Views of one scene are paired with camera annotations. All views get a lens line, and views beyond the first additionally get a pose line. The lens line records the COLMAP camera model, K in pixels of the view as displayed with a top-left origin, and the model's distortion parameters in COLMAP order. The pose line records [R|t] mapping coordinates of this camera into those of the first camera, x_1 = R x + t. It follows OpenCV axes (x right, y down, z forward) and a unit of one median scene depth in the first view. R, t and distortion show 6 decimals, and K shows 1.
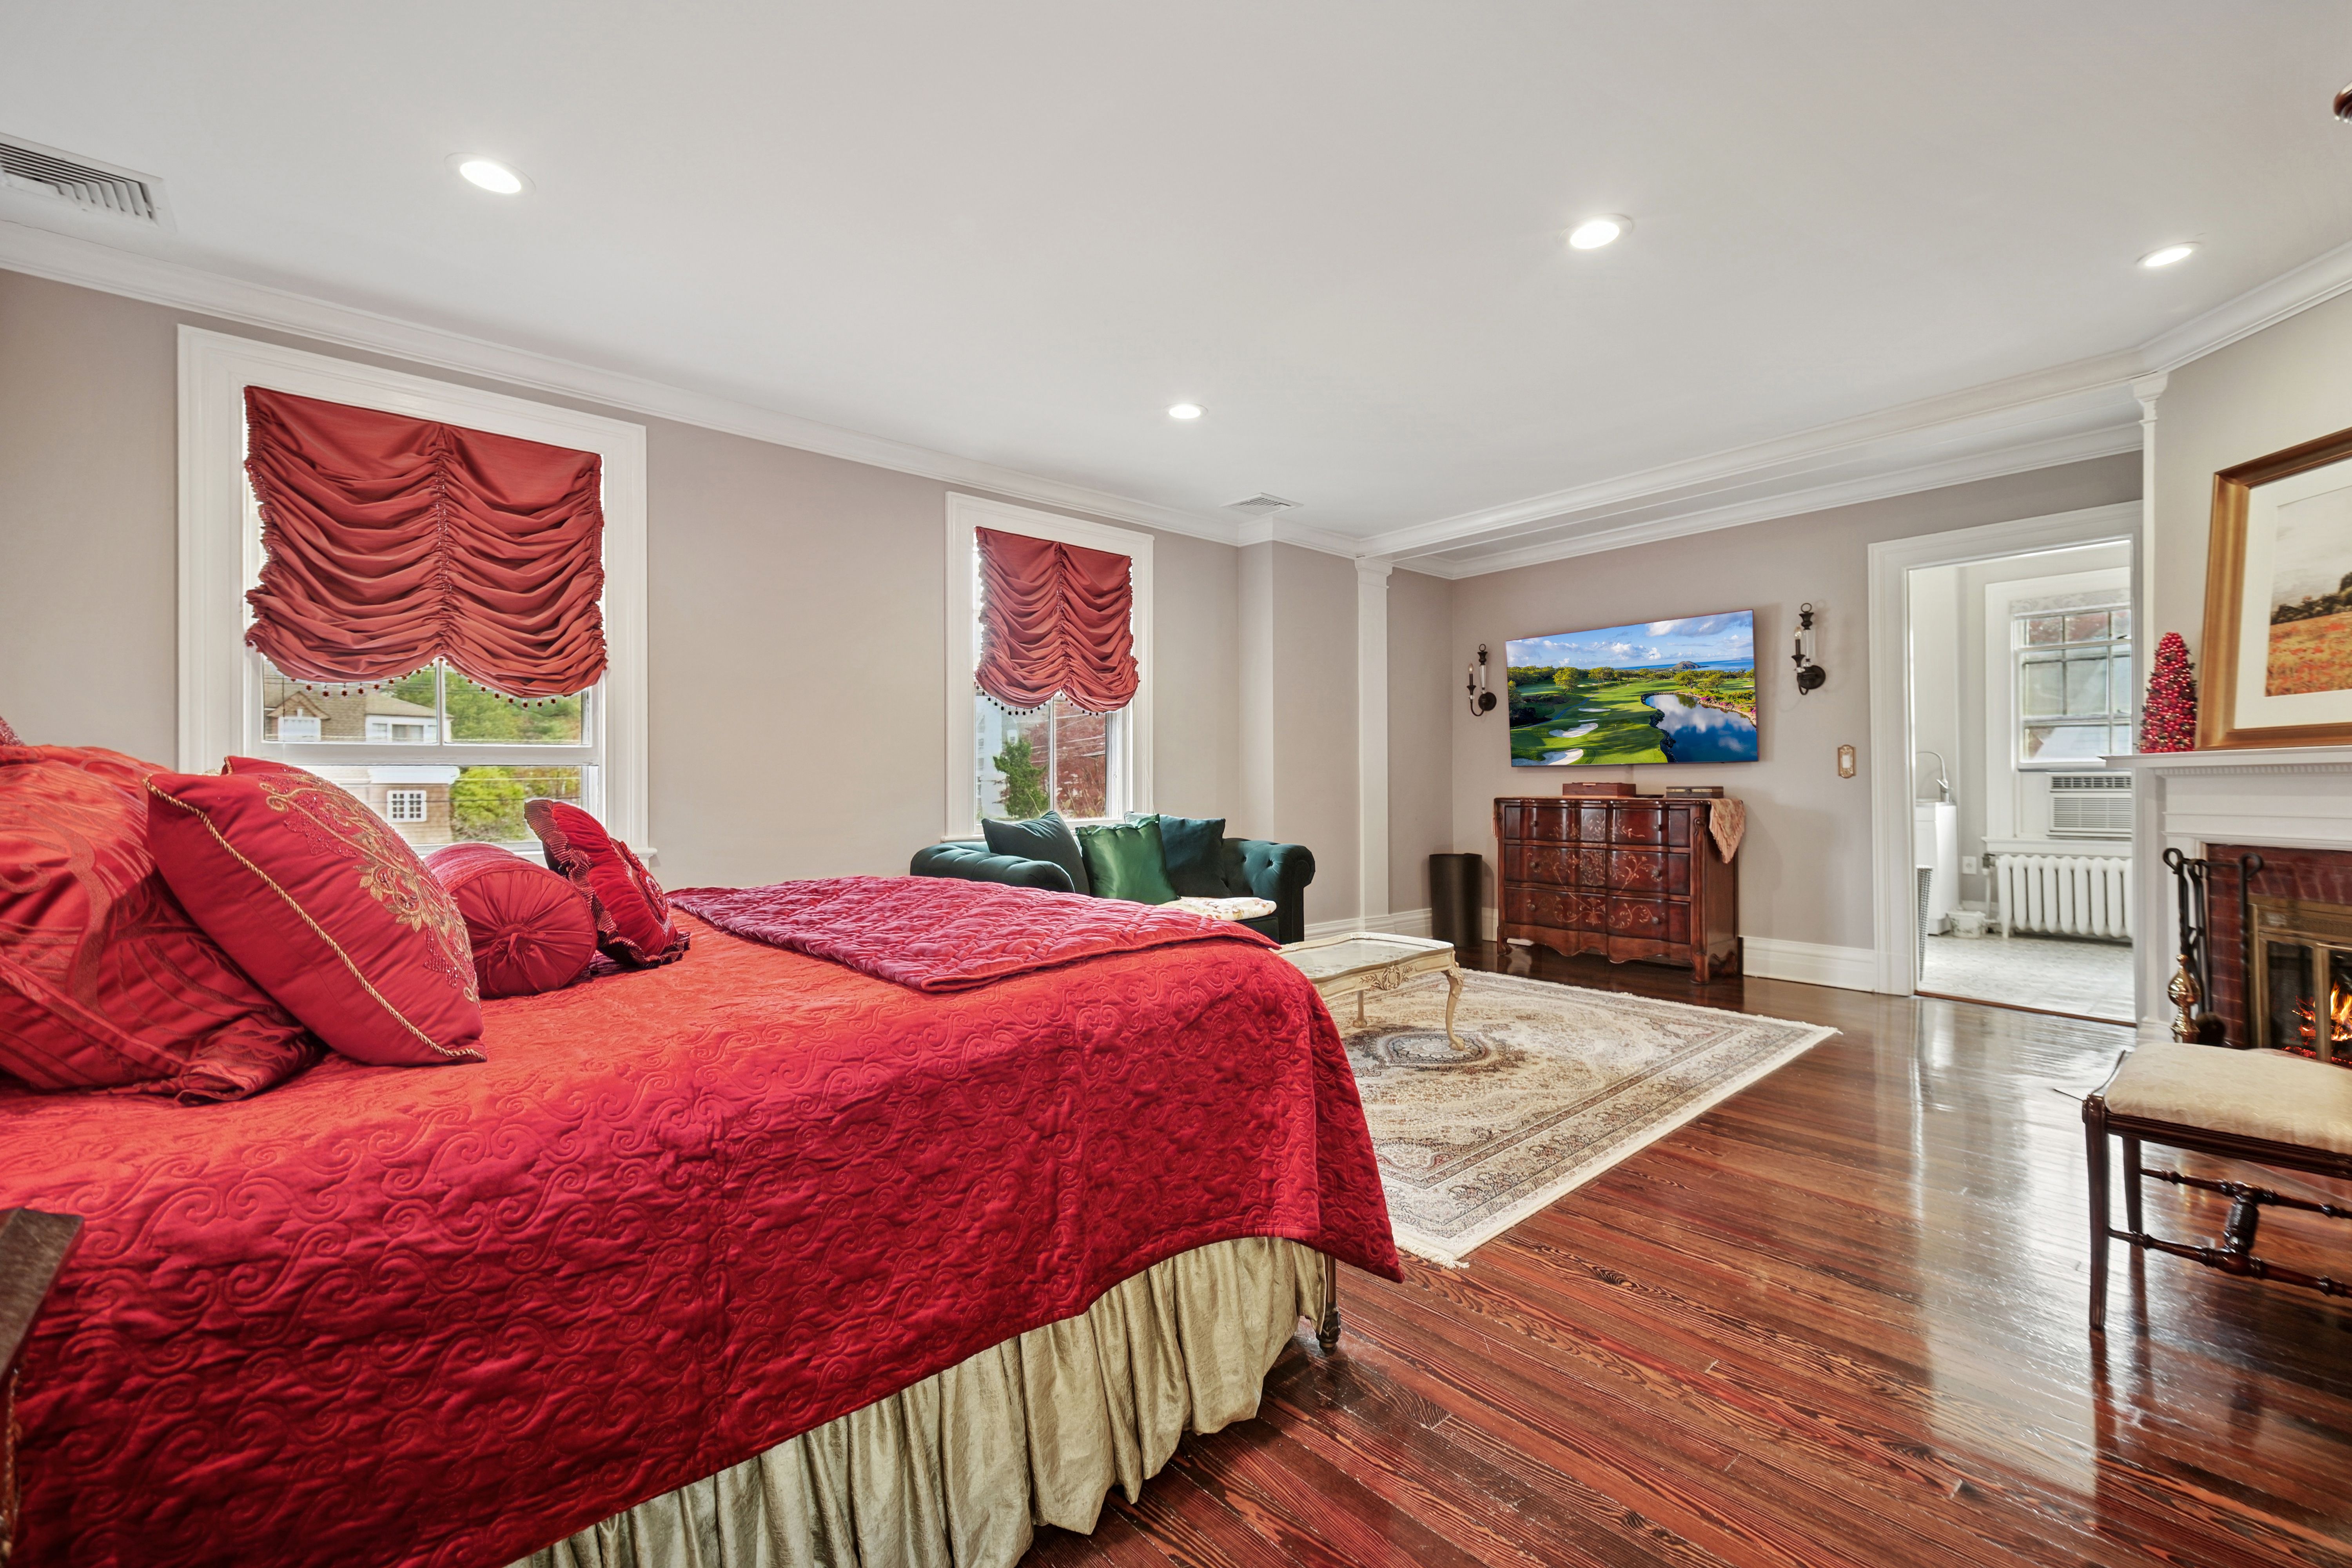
lens RADIAL K [[959.6, 0, 1176.0], [0, 959.6, 784.0], [0, 0, 1]] dist [0.000328, -0.008978]
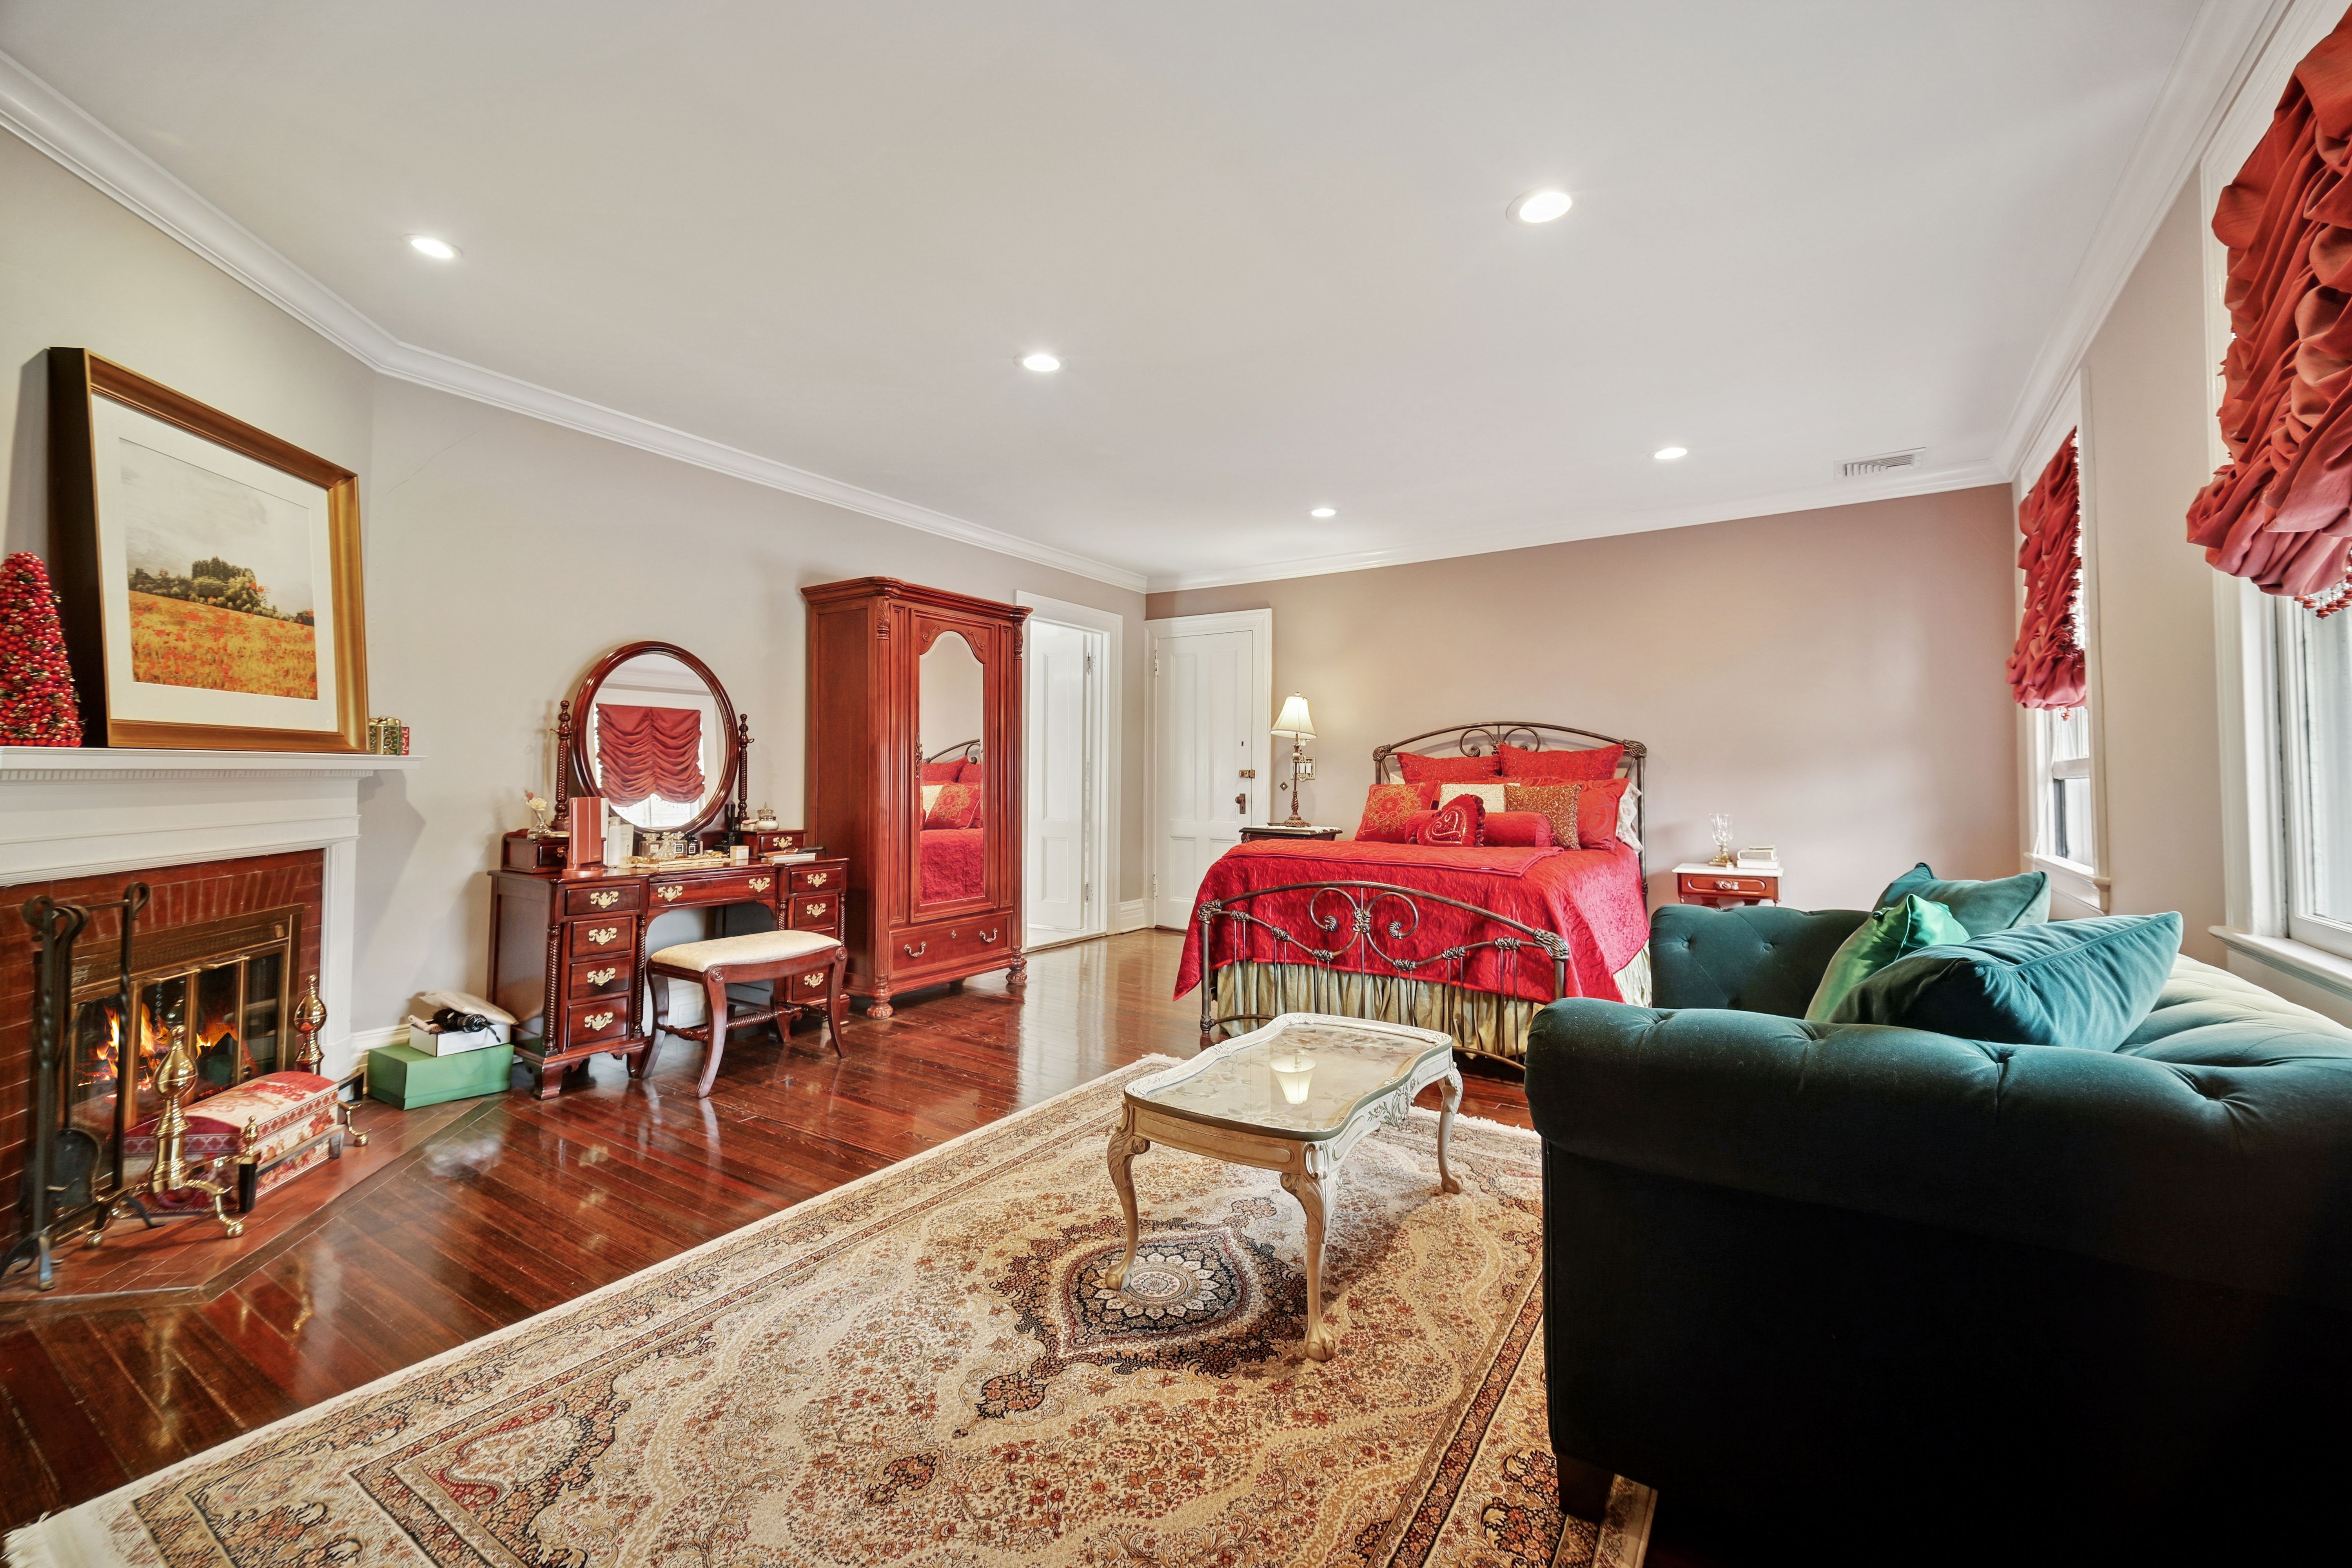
lens RADIAL K [[988.9, 0, 1185.5], [0, 988.9, 748.1], [0, 0, 1]] dist [0.043752, -0.018492]
pose [[-0.960867, -0.012959, -0.276708, 0.545169], [-0.005688, 0.999618, -0.027063, -0.018928], [0.276953, -0.024430, -0.960573, 2.043340]]
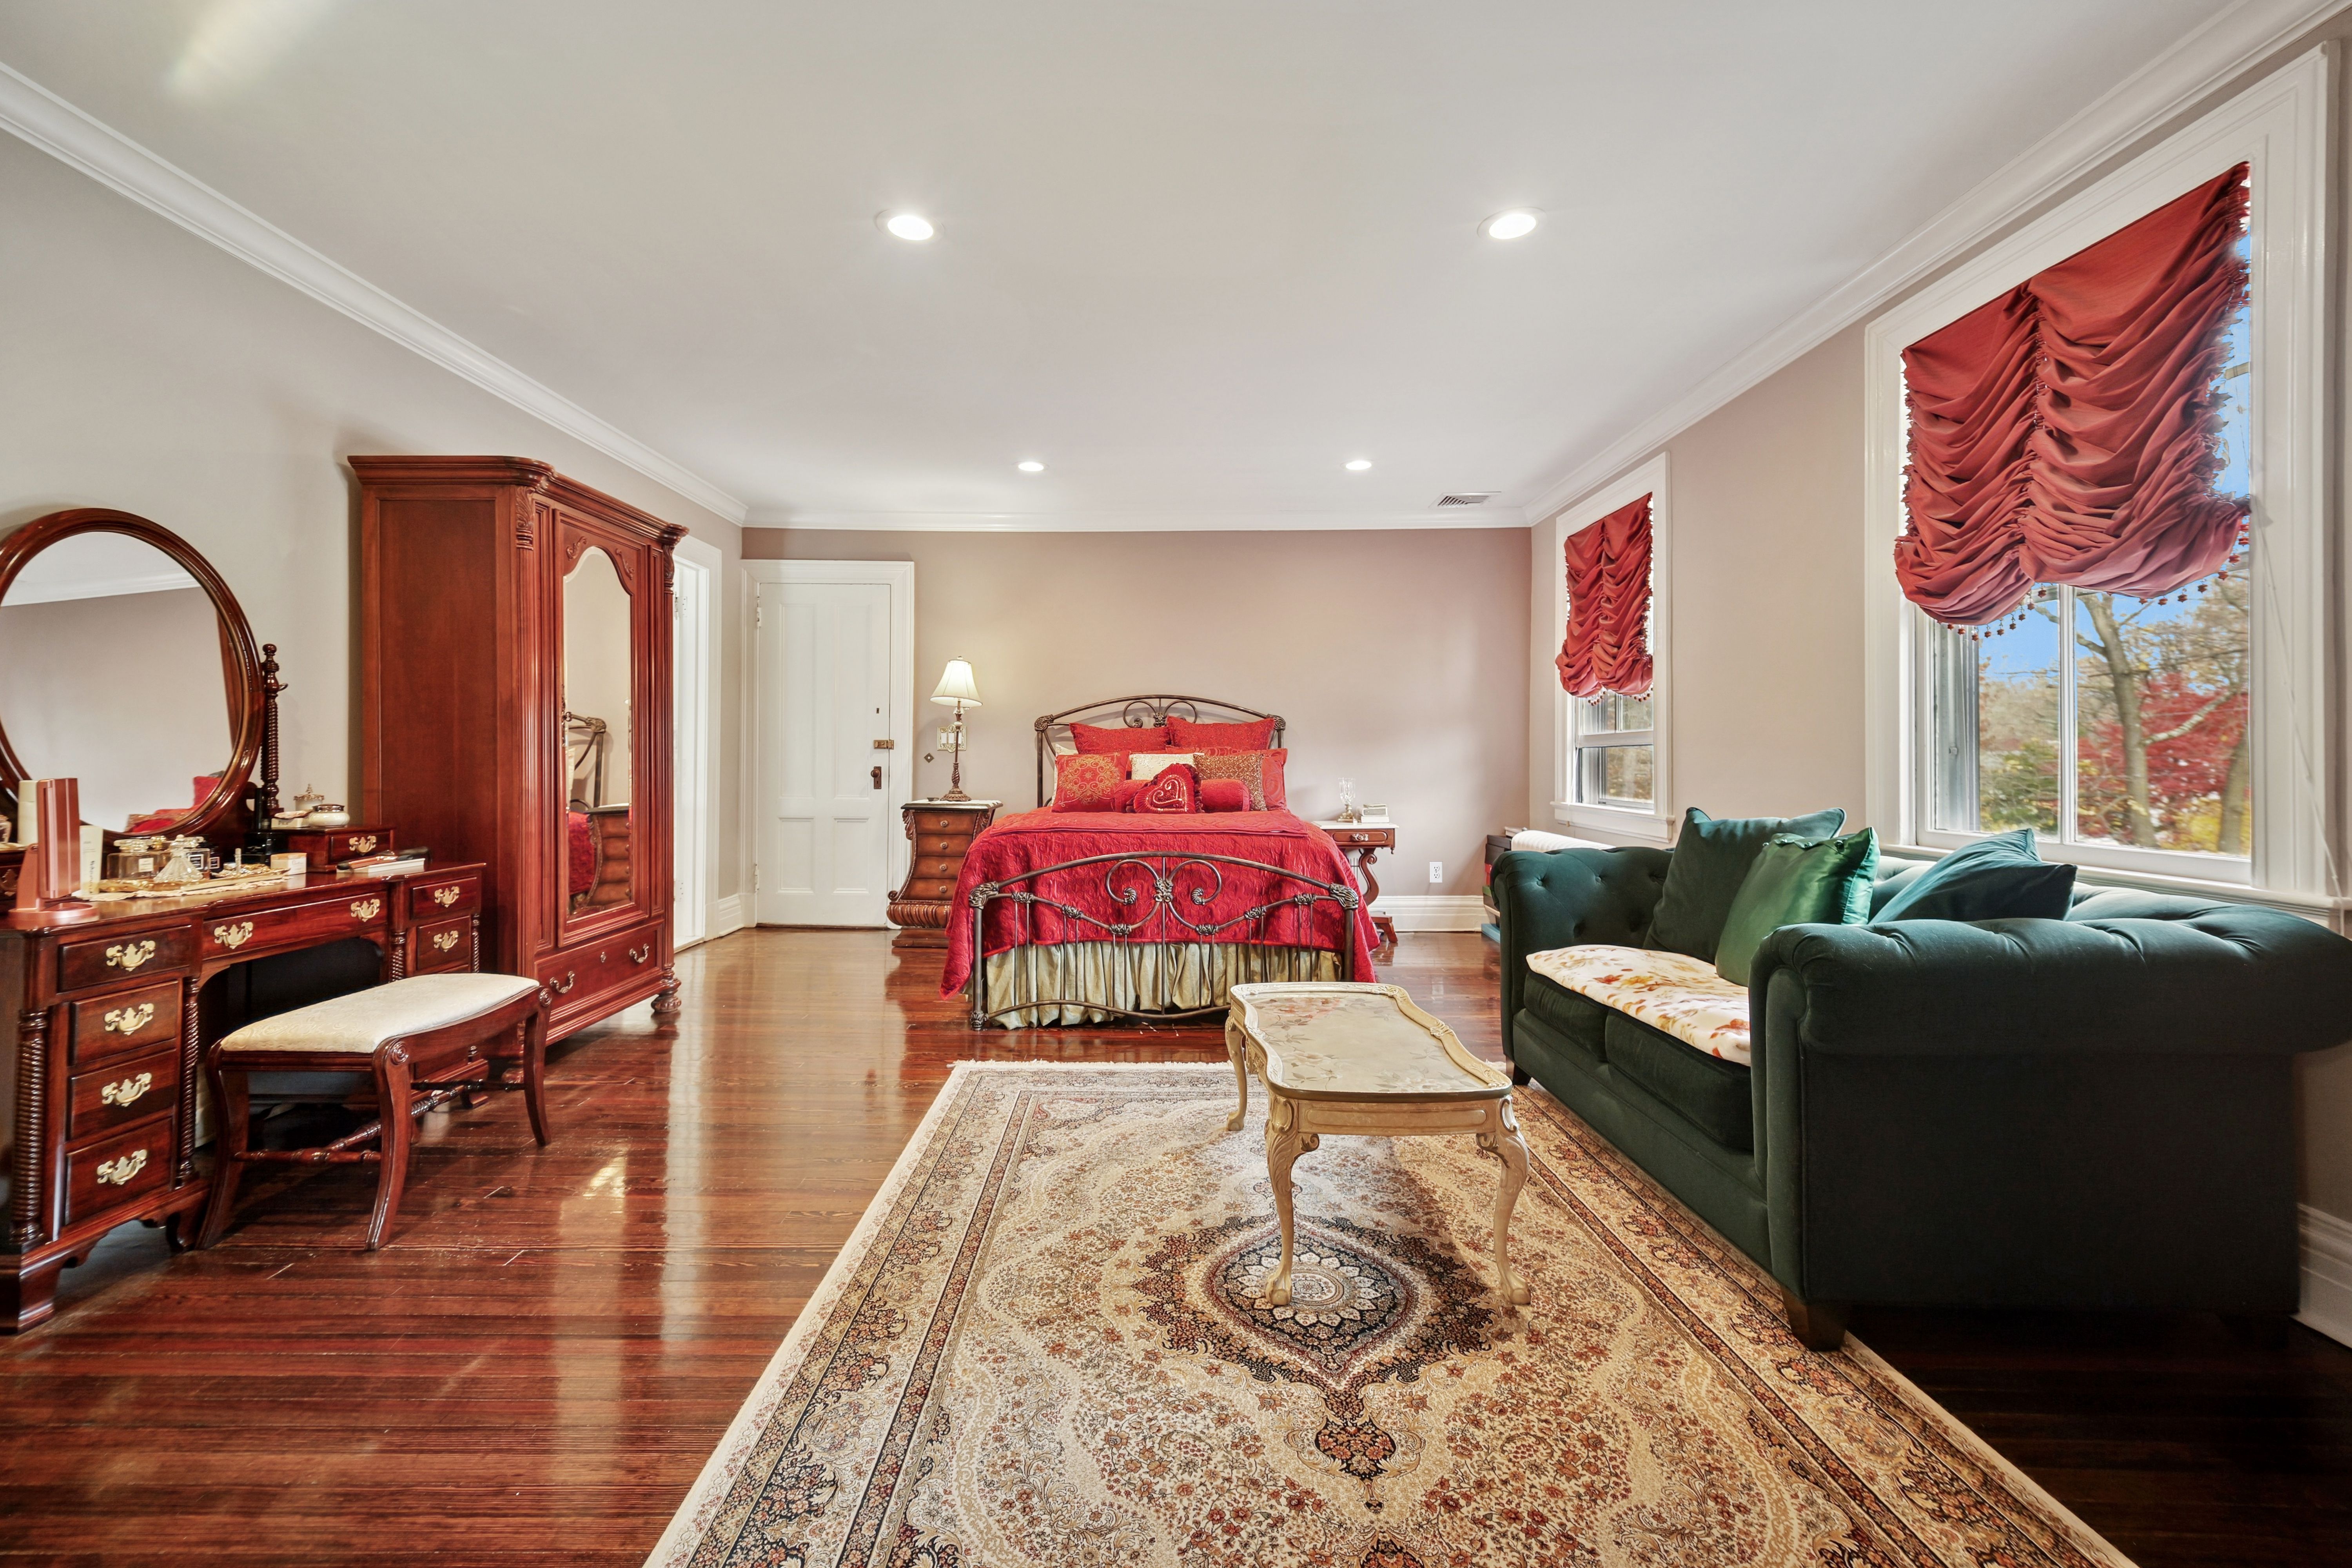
lens RADIAL K [[988.9, 0, 1185.5], [0, 988.9, 748.1], [0, 0, 1]] dist [0.043752, -0.018492]
pose [[-0.647014, -0.005839, -0.762456, 0.940181], [-0.004184, 0.999983, -0.004107, -0.008460], [0.762467, 0.000532, -0.647027, 1.692880]]
